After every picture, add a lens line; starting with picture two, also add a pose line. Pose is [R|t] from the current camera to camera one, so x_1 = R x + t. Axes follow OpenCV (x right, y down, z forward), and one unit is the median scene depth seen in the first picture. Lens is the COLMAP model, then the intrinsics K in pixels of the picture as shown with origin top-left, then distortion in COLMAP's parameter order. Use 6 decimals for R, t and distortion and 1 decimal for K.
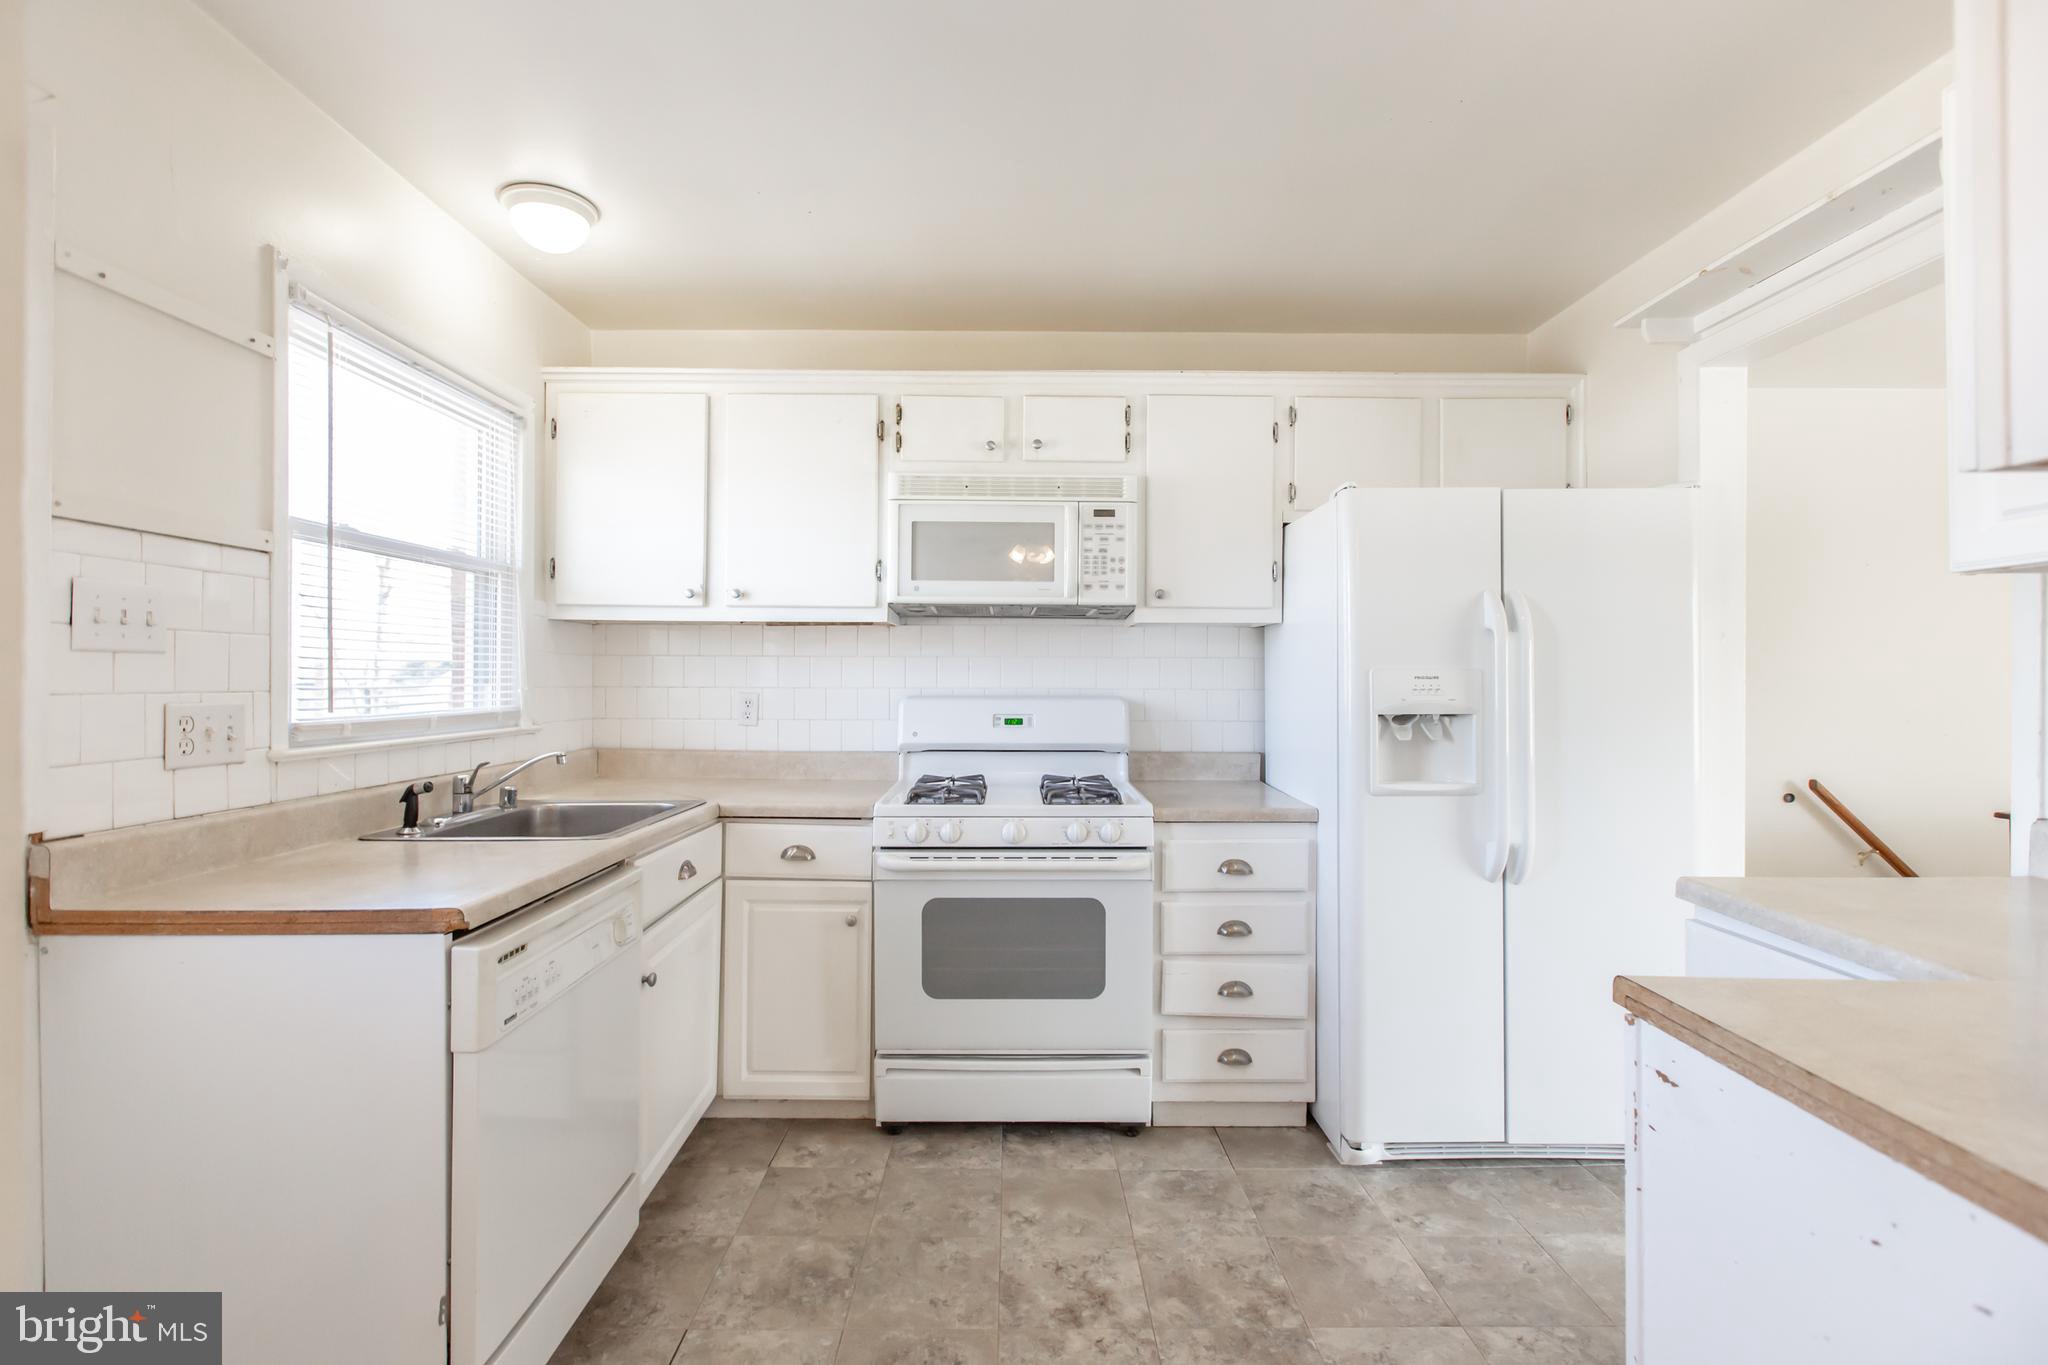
lens RADIAL K [[938.7, 0, 1018.4], [0, 938.7, 678.1], [0, 0, 1]] dist [0.000472, 0.000321]
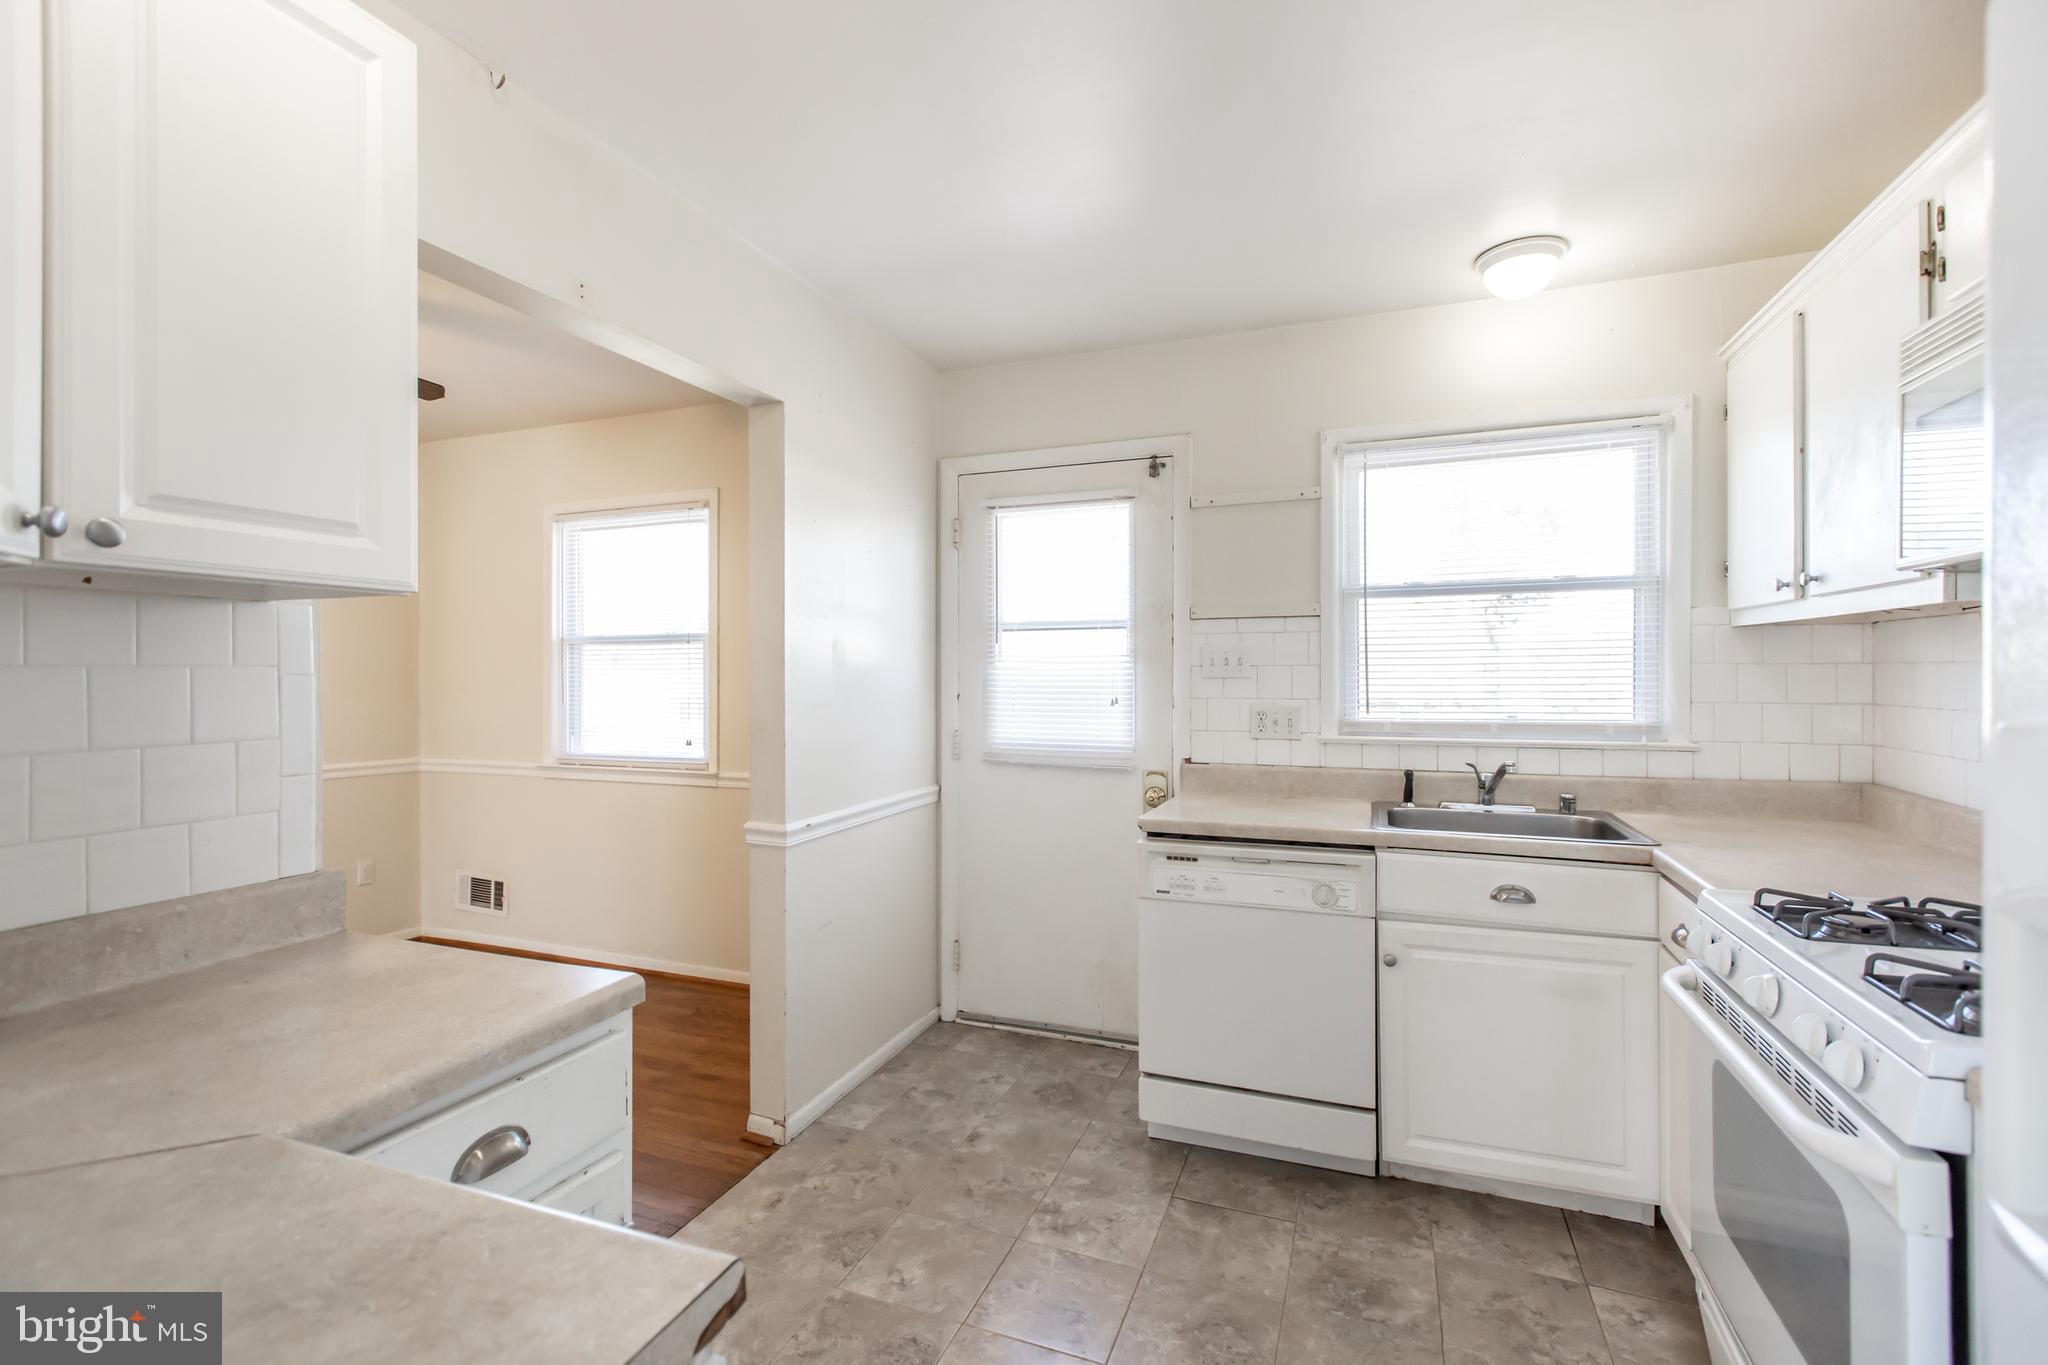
lens RADIAL K [[920.8, 0, 1011.5], [0, 920.8, 663.0], [0, 0, 1]] dist [-0.000589, -0.000003]
pose [[-0.376693, 0.001414, -0.926337, 0.641491], [0.008384, 0.999963, -0.001883, -0.036062], [0.926300, -0.008476, -0.376691, 0.775407]]
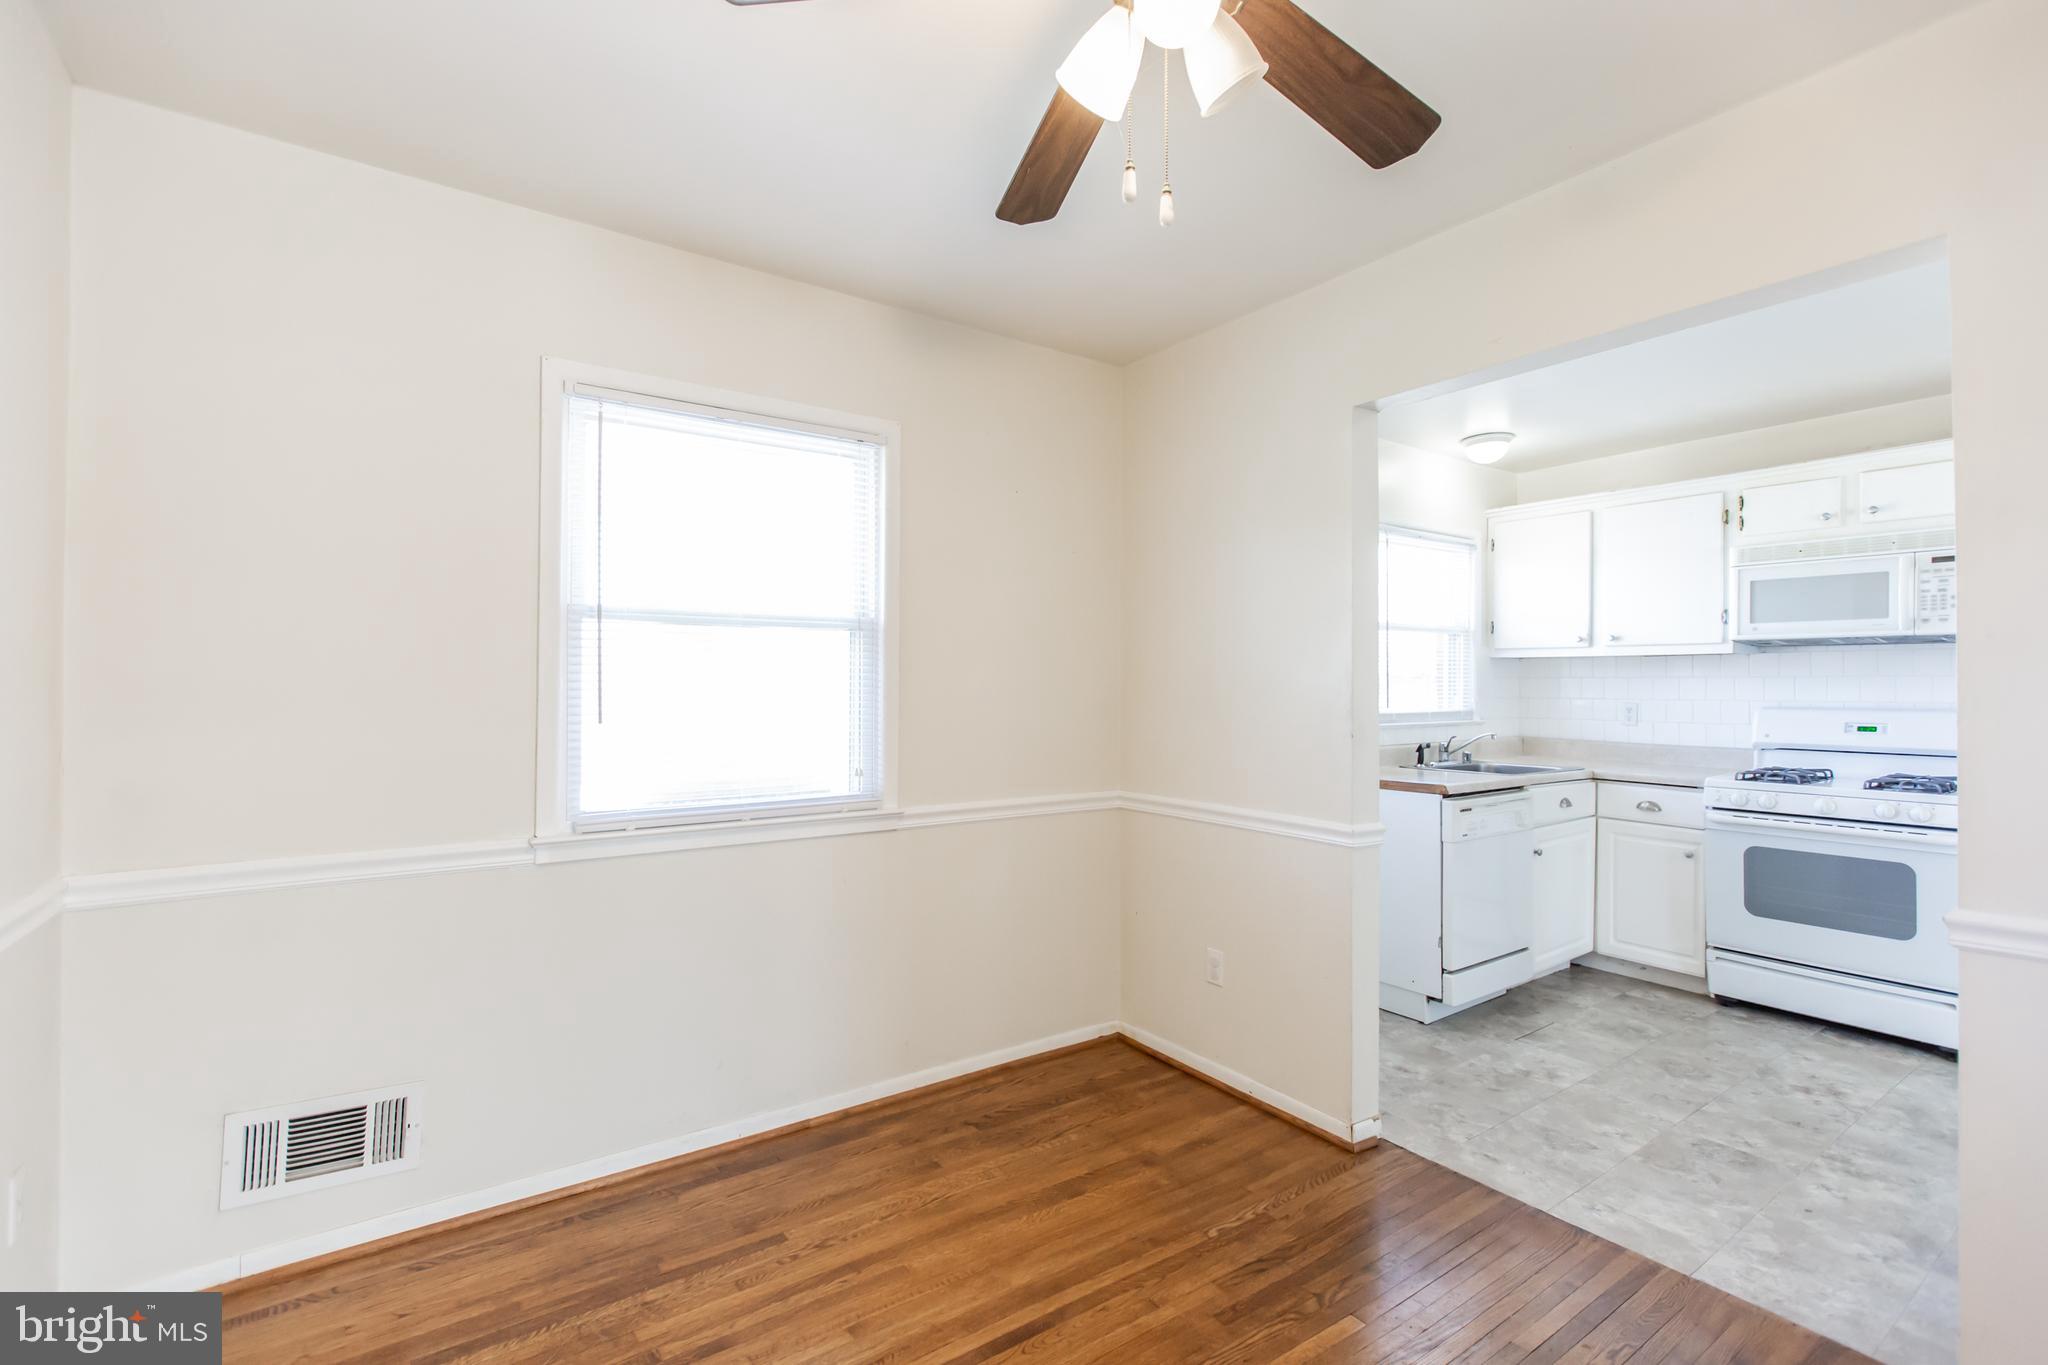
lens RADIAL K [[916.5, 0, 1005.1], [0, 916.5, 679.9], [0, 0, 1]] dist [-0.004833, -0.001323]
pose [[0.563978, -0.006876, -0.825761, 0.412258], [0.000725, 0.999969, -0.007831, -0.011652], [0.825790, 0.003817, 0.563965, -0.730242]]
